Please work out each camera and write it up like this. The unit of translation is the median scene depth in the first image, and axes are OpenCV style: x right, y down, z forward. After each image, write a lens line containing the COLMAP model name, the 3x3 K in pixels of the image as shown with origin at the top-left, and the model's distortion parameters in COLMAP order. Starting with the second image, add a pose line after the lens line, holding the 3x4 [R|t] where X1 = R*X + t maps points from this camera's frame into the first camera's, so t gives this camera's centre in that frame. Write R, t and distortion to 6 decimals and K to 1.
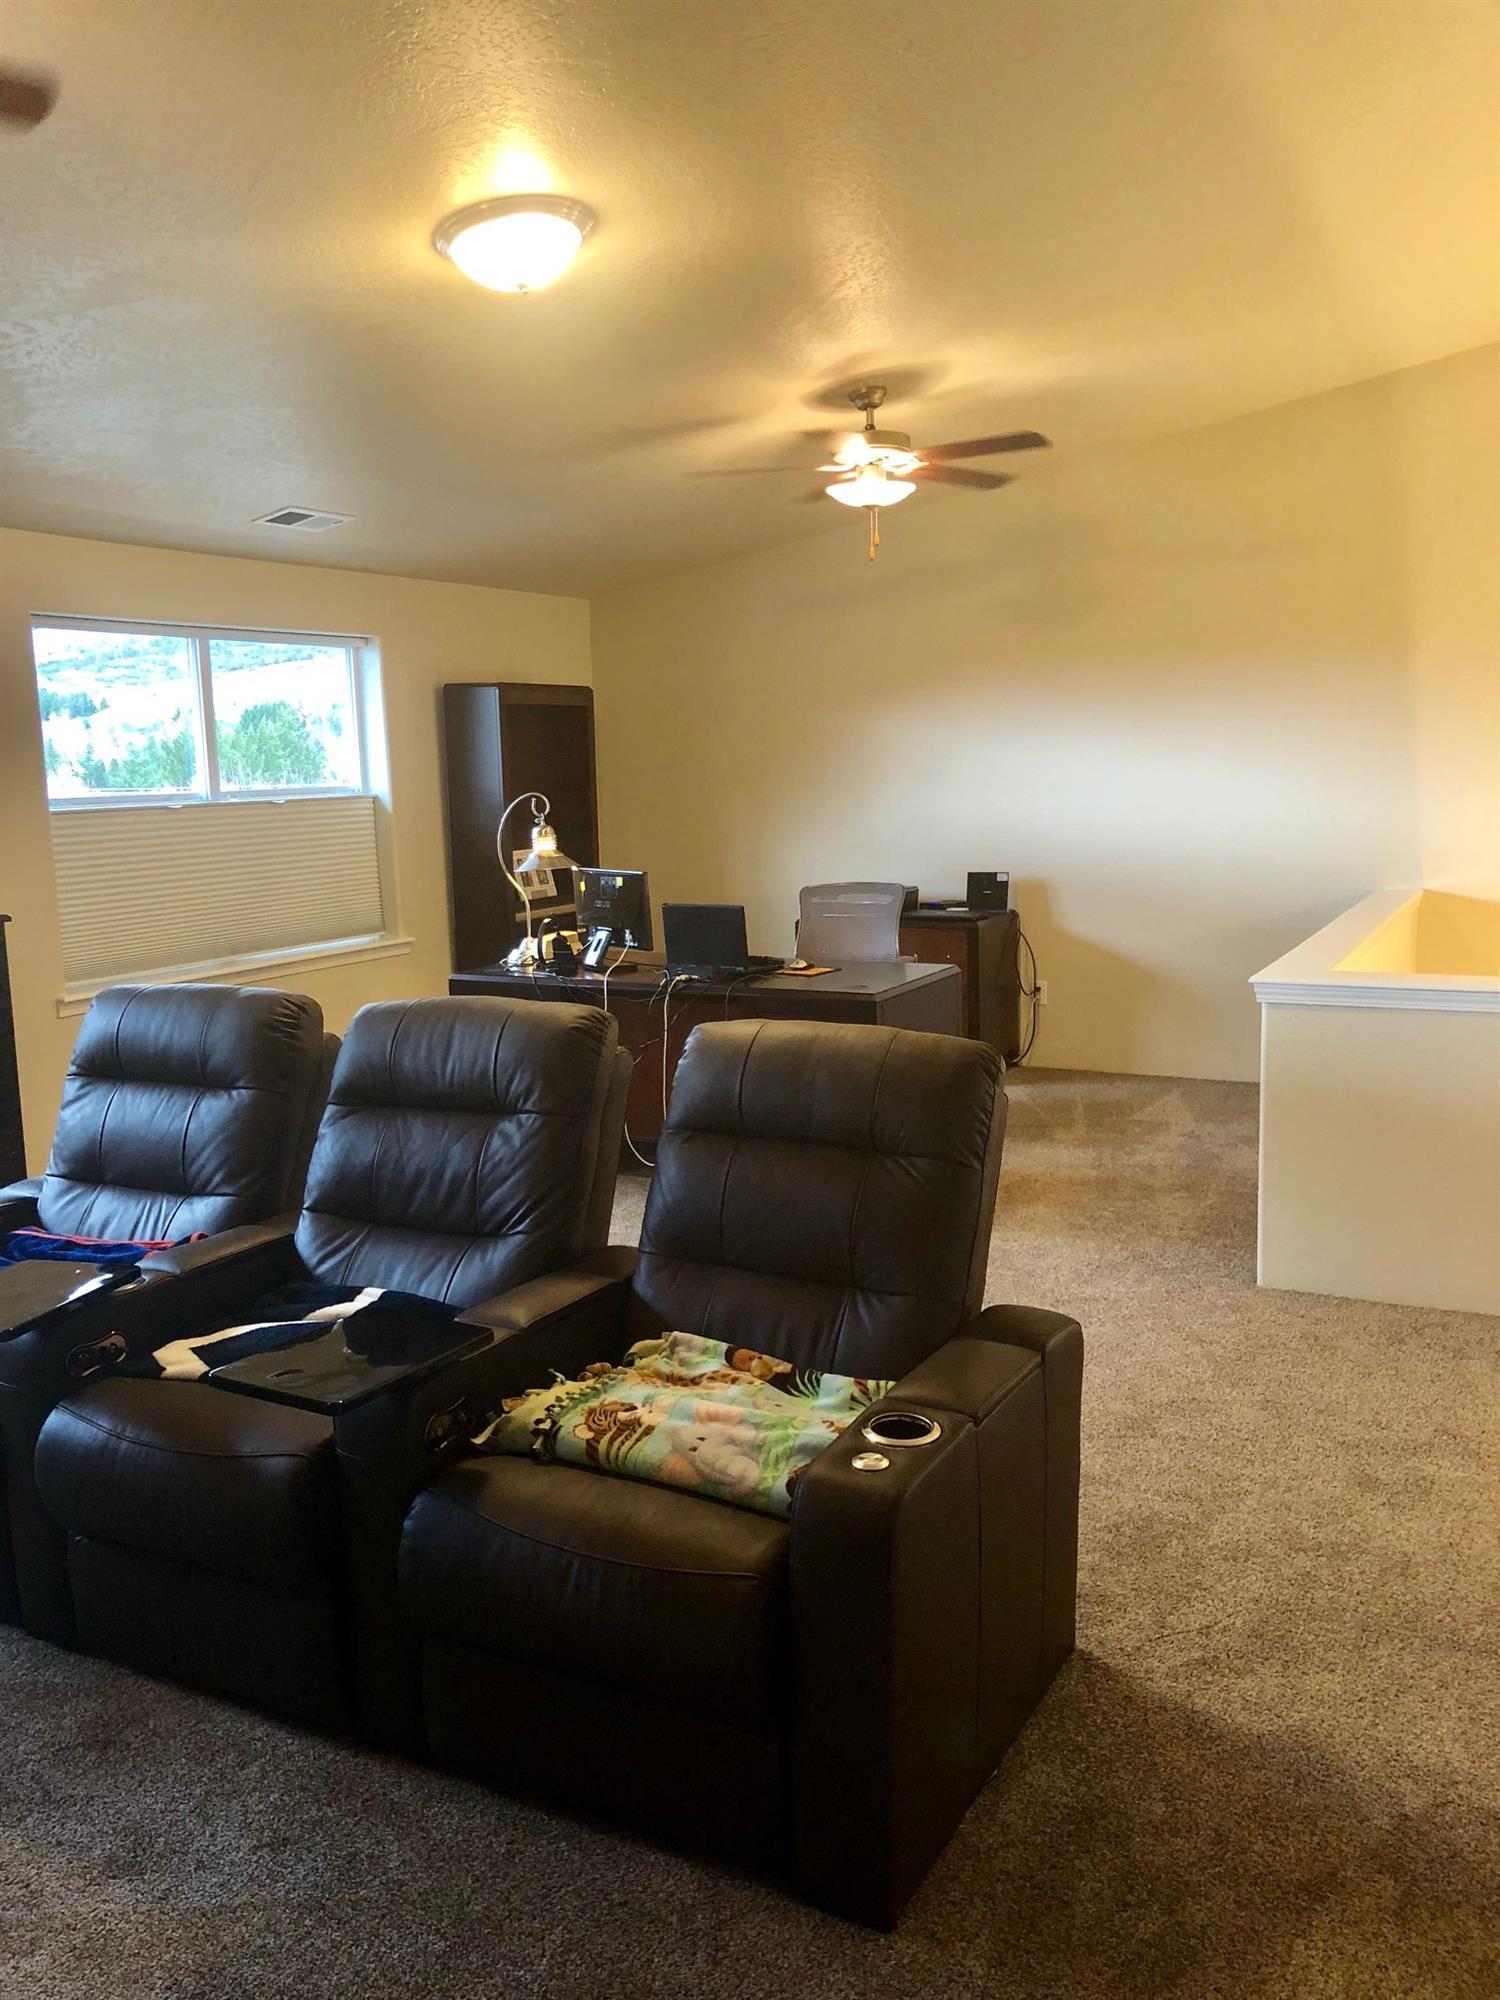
lens RADIAL K [[1658.9, 0, 744.8], [0, 1658.9, 1003.4], [0, 0, 1]] dist [-0.006941, 0.030108]
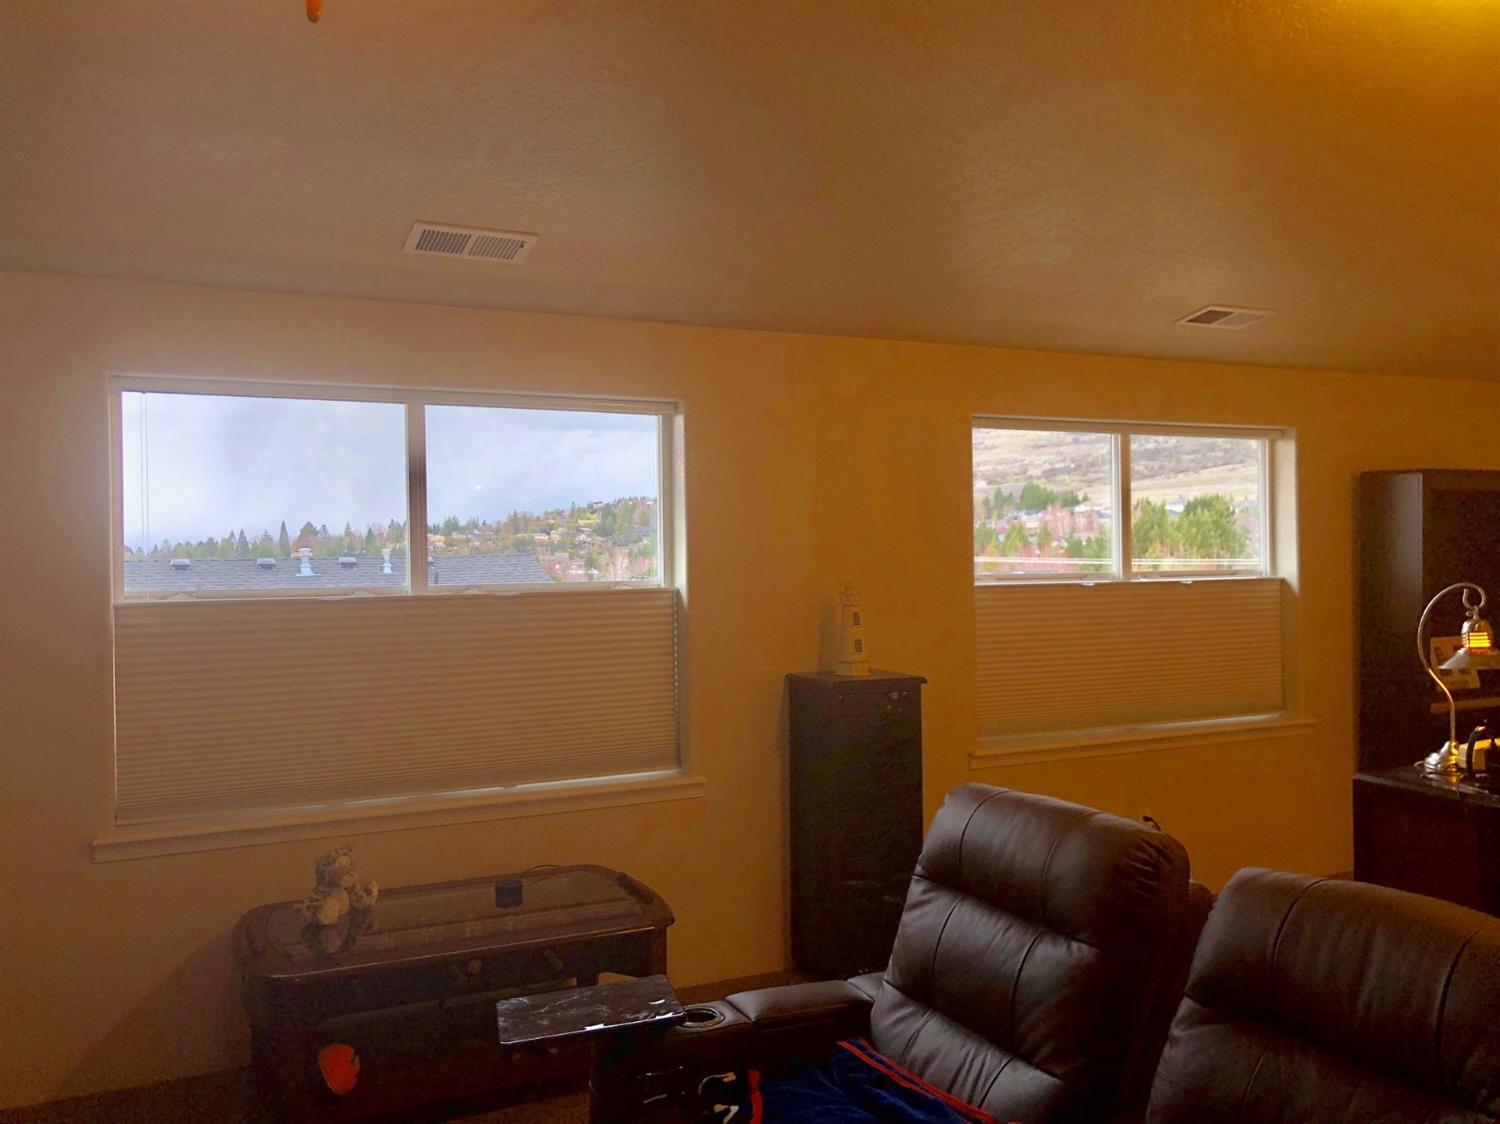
lens RADIAL K [[1244.2, 0, 755.4], [0, 1244.2, 553.7], [0, 0, 1]] dist [-0.006941, 0.030108]
pose [[0.811962, 0.020347, -0.583356, -0.045283], [-0.097924, 0.989977, -0.101770, -0.035273], [0.575438, 0.139758, 0.805816, 0.219359]]
